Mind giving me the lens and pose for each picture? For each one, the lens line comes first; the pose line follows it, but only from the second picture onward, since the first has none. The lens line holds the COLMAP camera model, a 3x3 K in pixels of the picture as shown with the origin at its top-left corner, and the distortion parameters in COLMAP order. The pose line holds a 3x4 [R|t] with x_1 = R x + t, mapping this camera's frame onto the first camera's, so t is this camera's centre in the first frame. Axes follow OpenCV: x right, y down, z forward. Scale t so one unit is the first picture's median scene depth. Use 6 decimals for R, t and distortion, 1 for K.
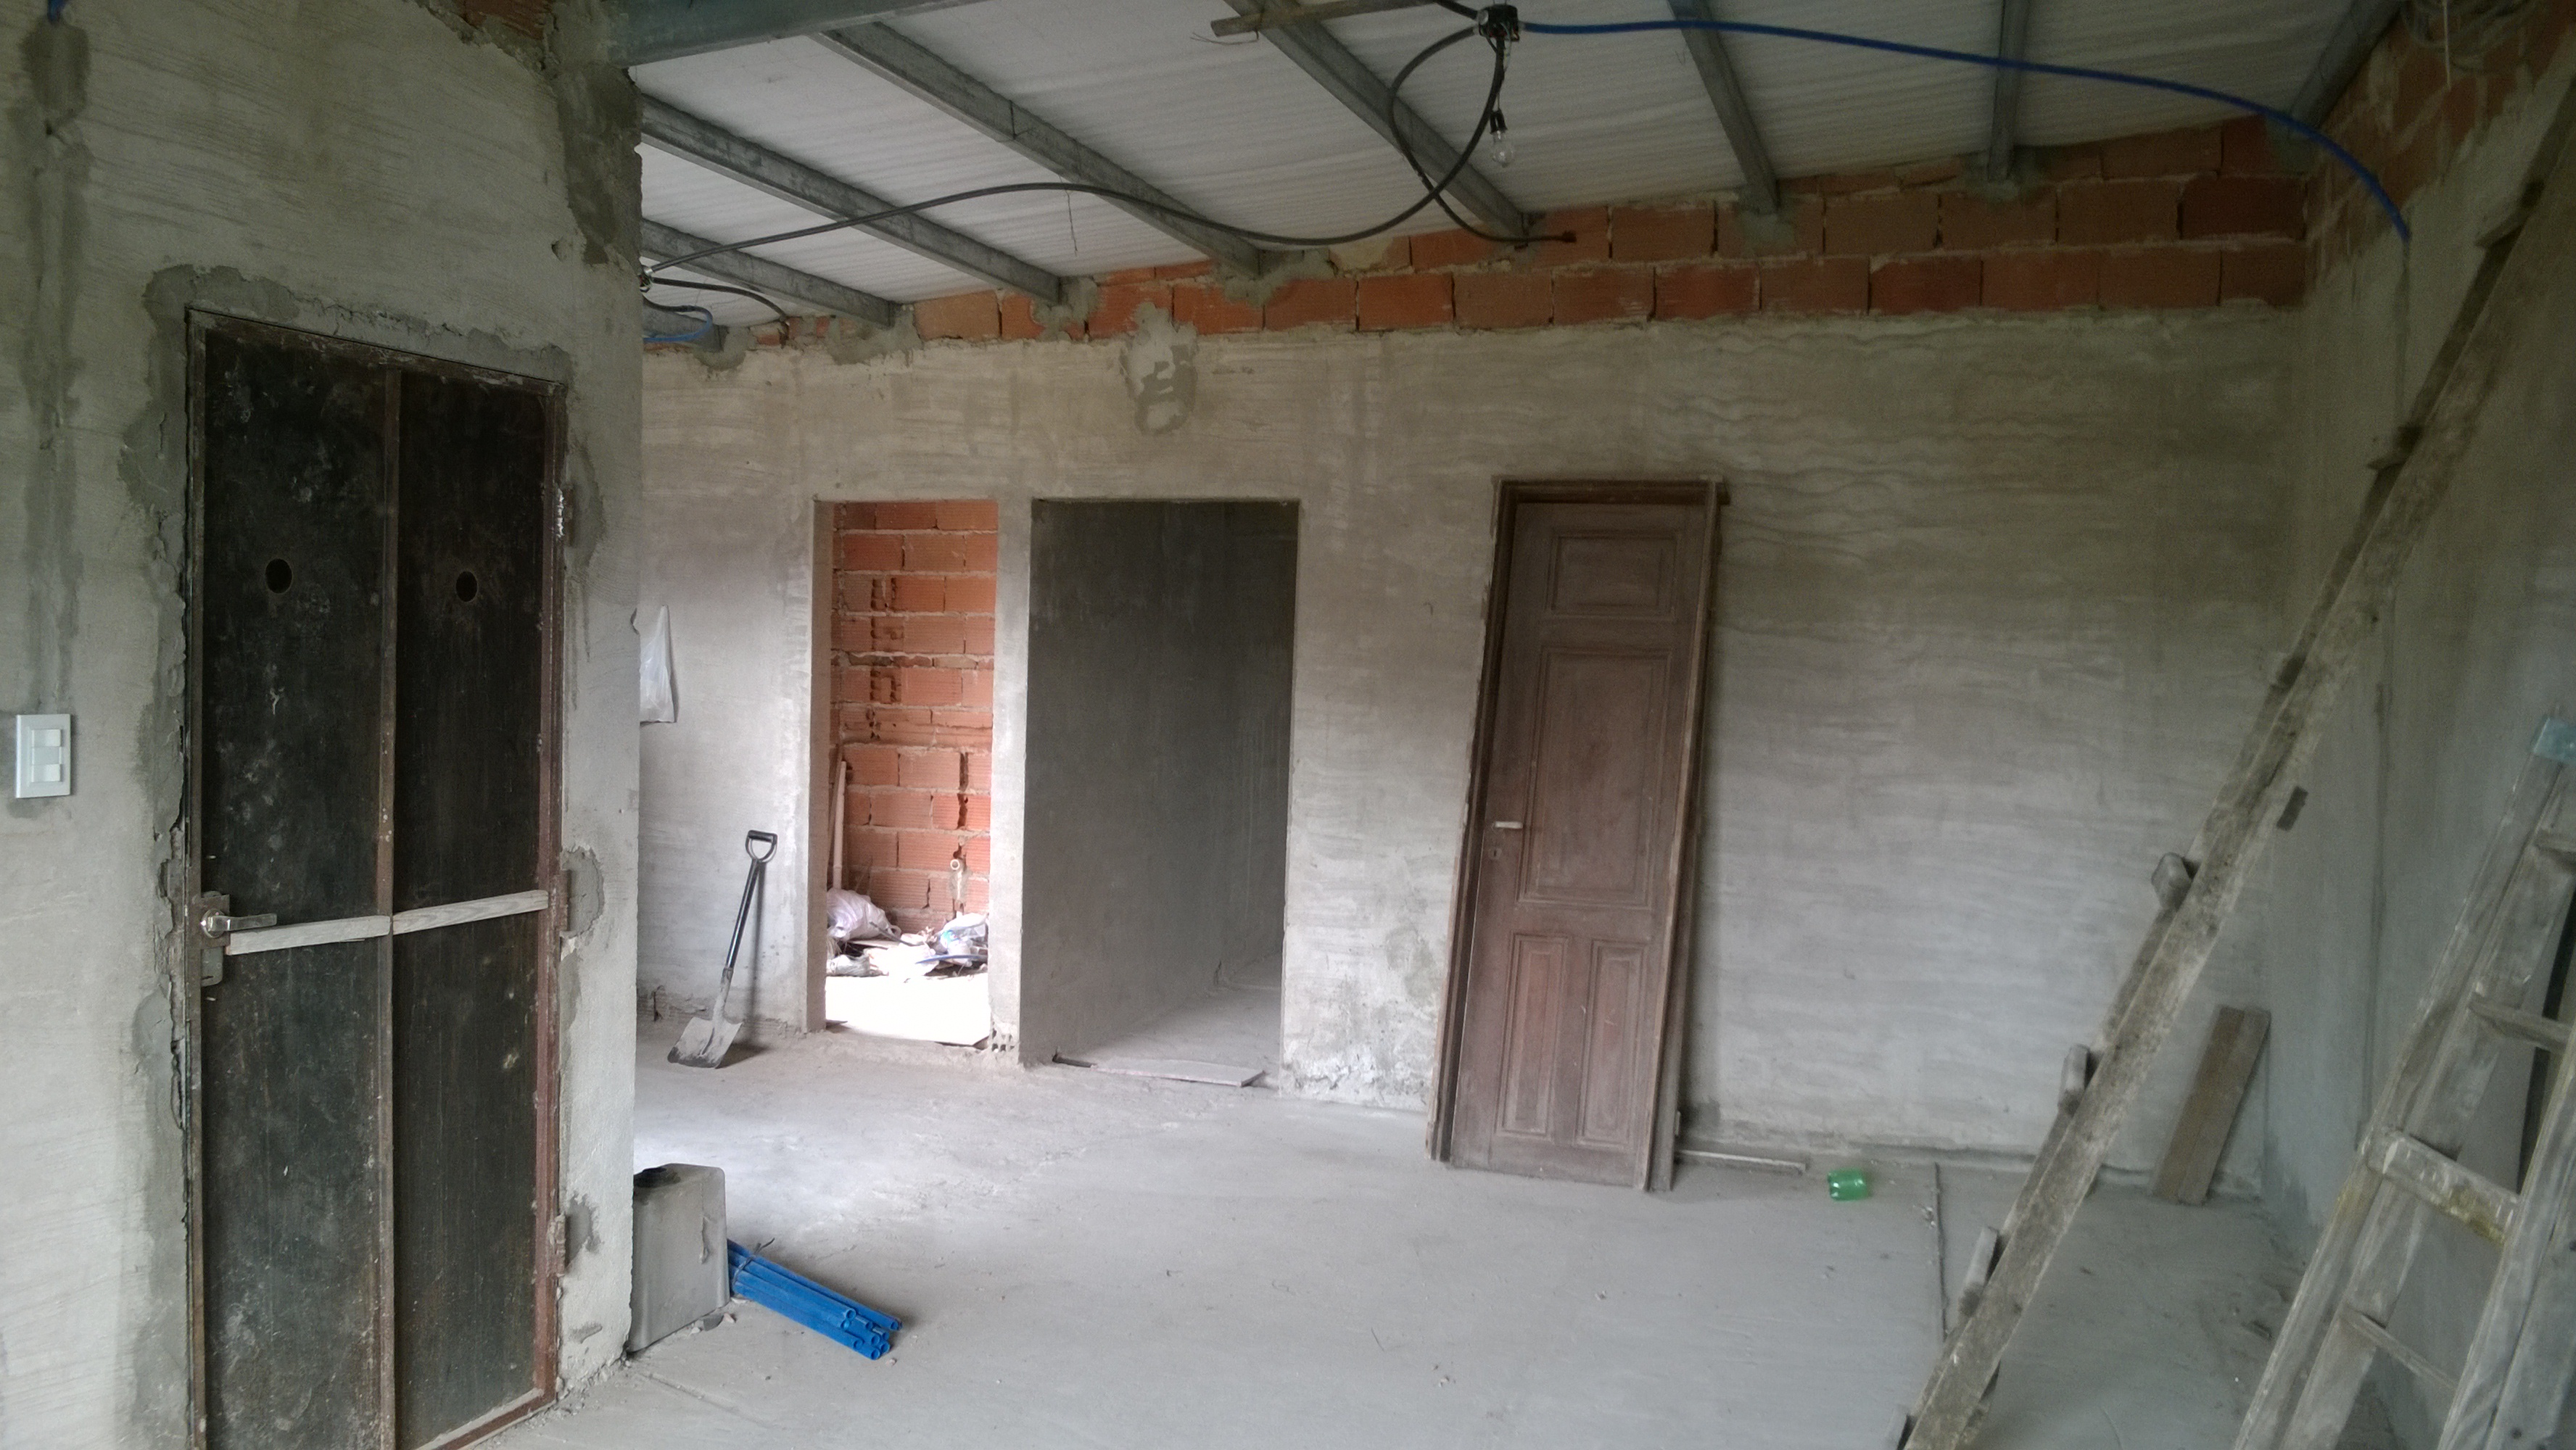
lens RADIAL K [[1964.1, 0, 1288.7], [0, 1964.1, 726.4], [0, 0, 1]] dist [-0.001415, -0.003620]
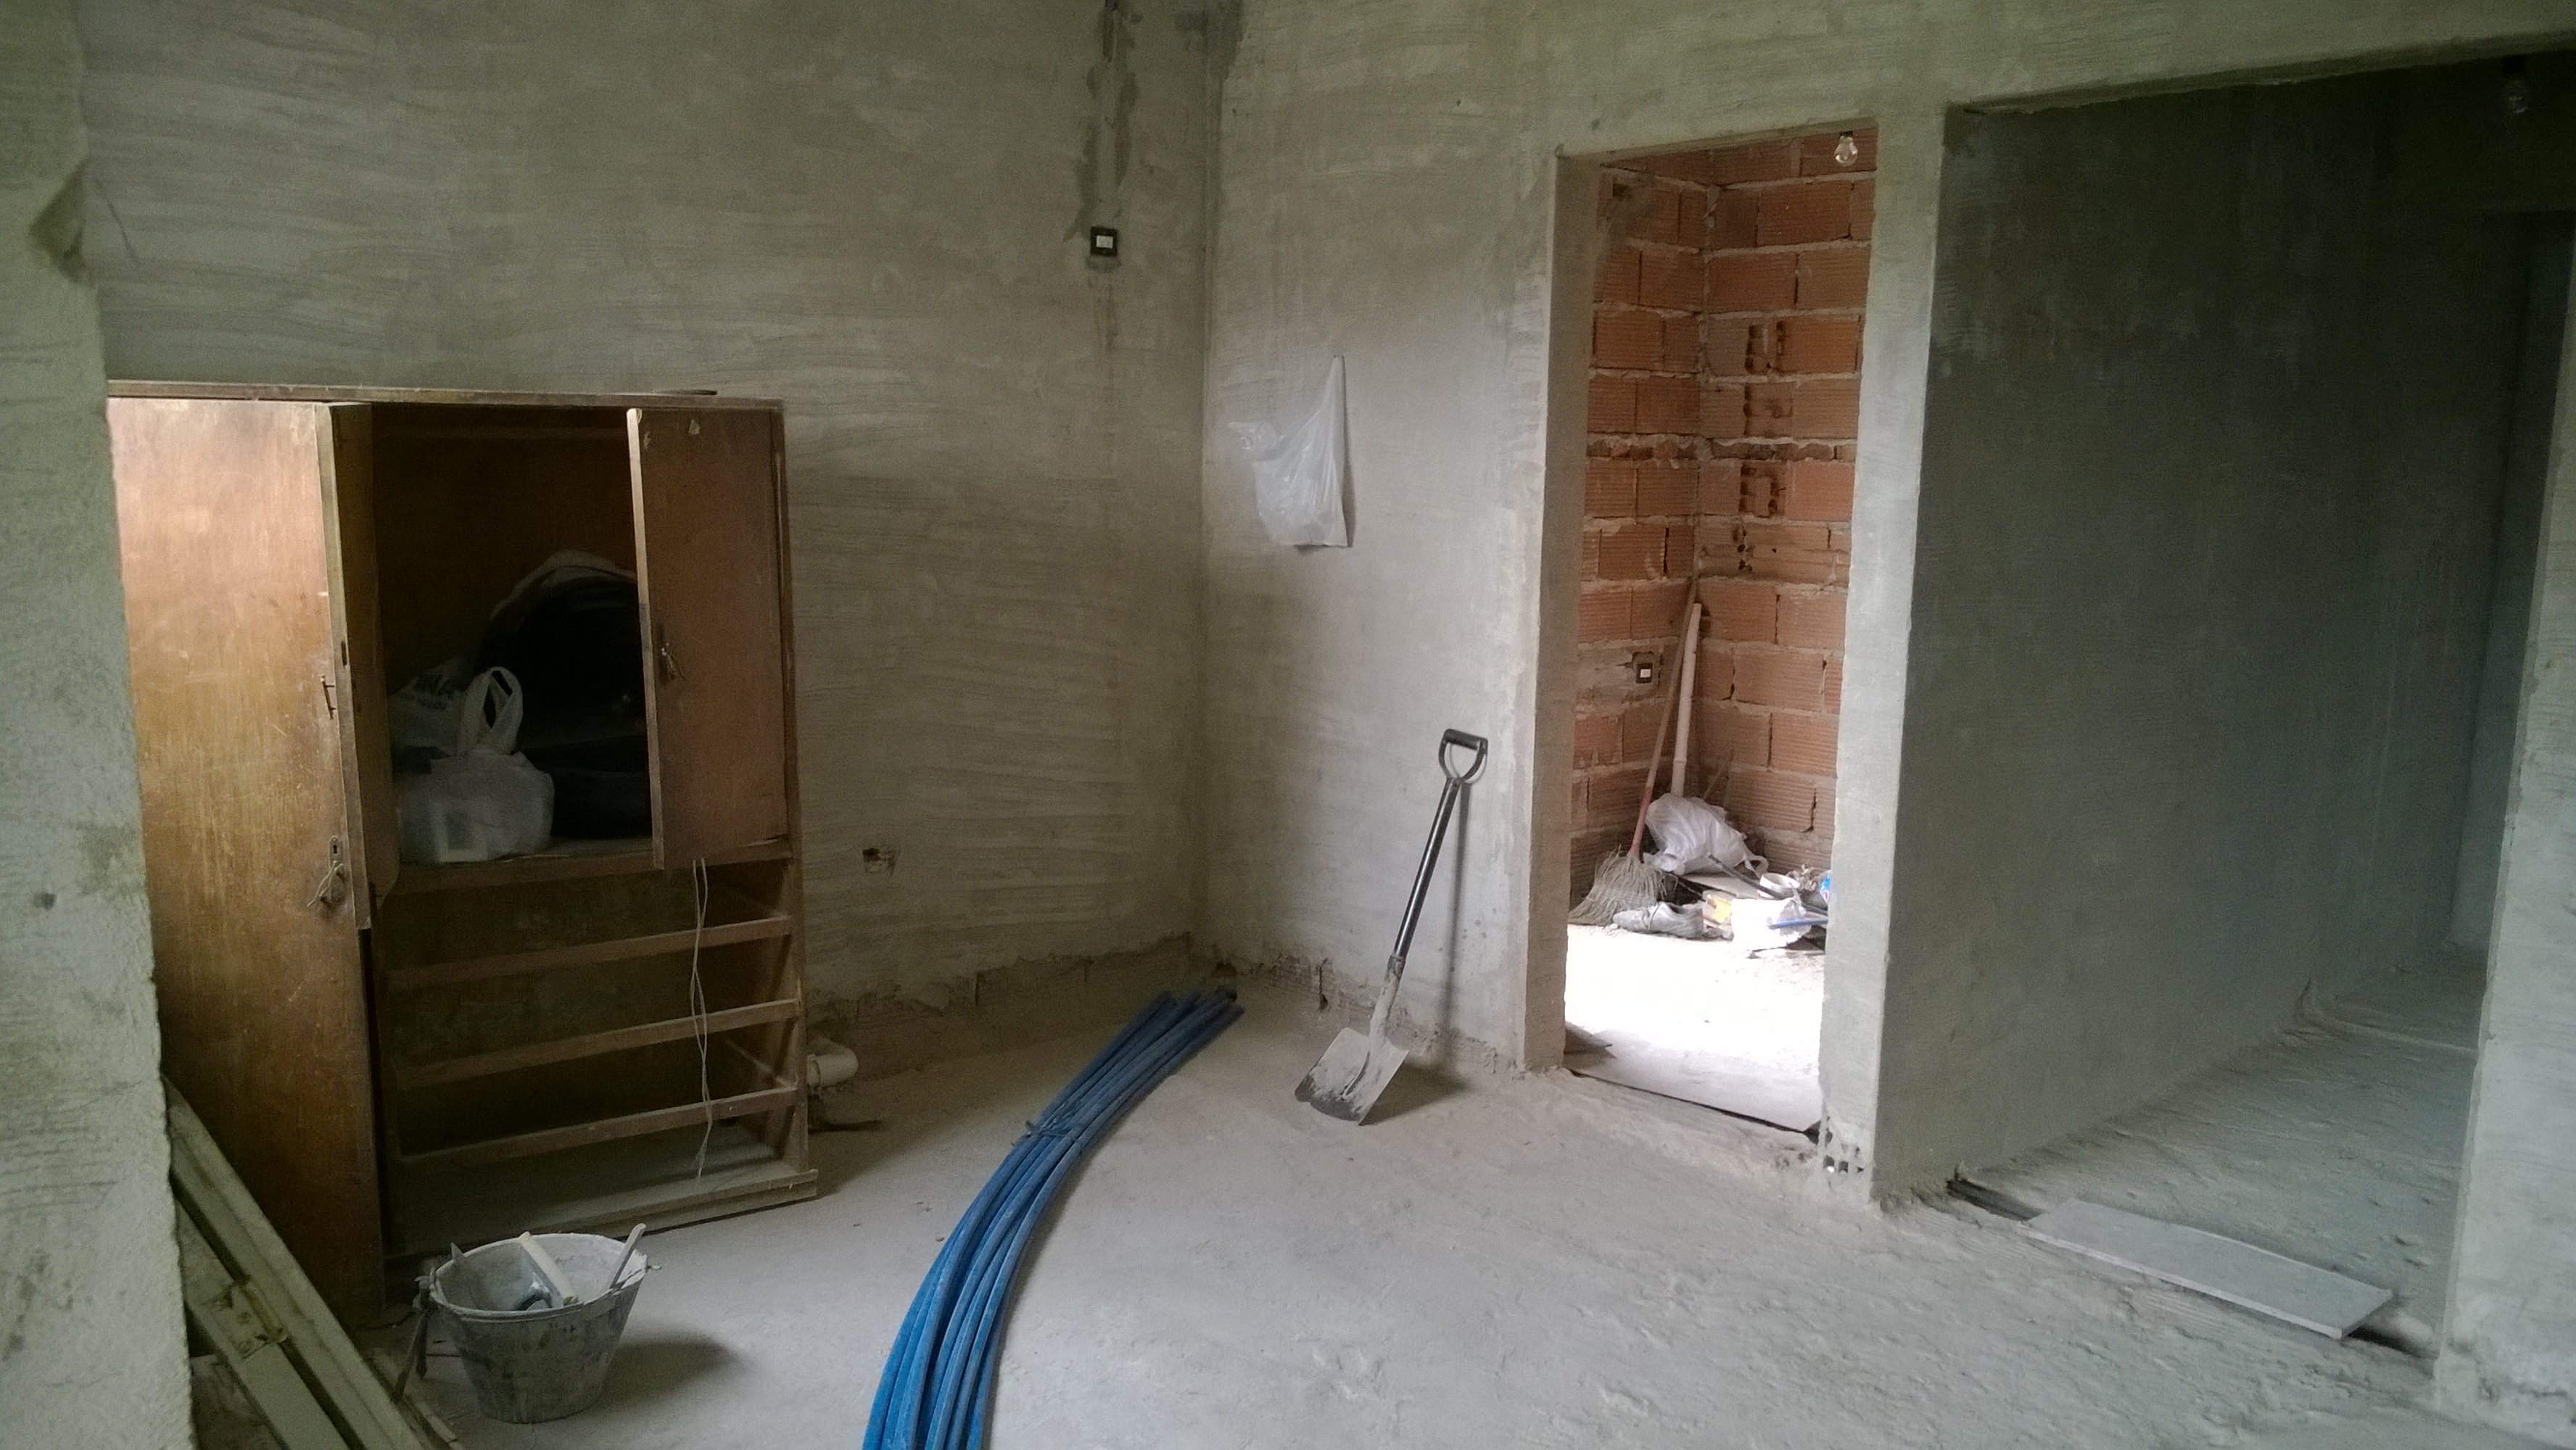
lens RADIAL K [[1964.1, 0, 1283.2], [0, 1964.1, 746.6], [0, 0, 1]] dist [-0.001415, -0.003620]
pose [[0.867028, 0.065001, -0.494001, -0.019566], [-0.011988, 0.993888, 0.109737, -0.007241], [0.498114, -0.089223, 0.862509, 0.453405]]
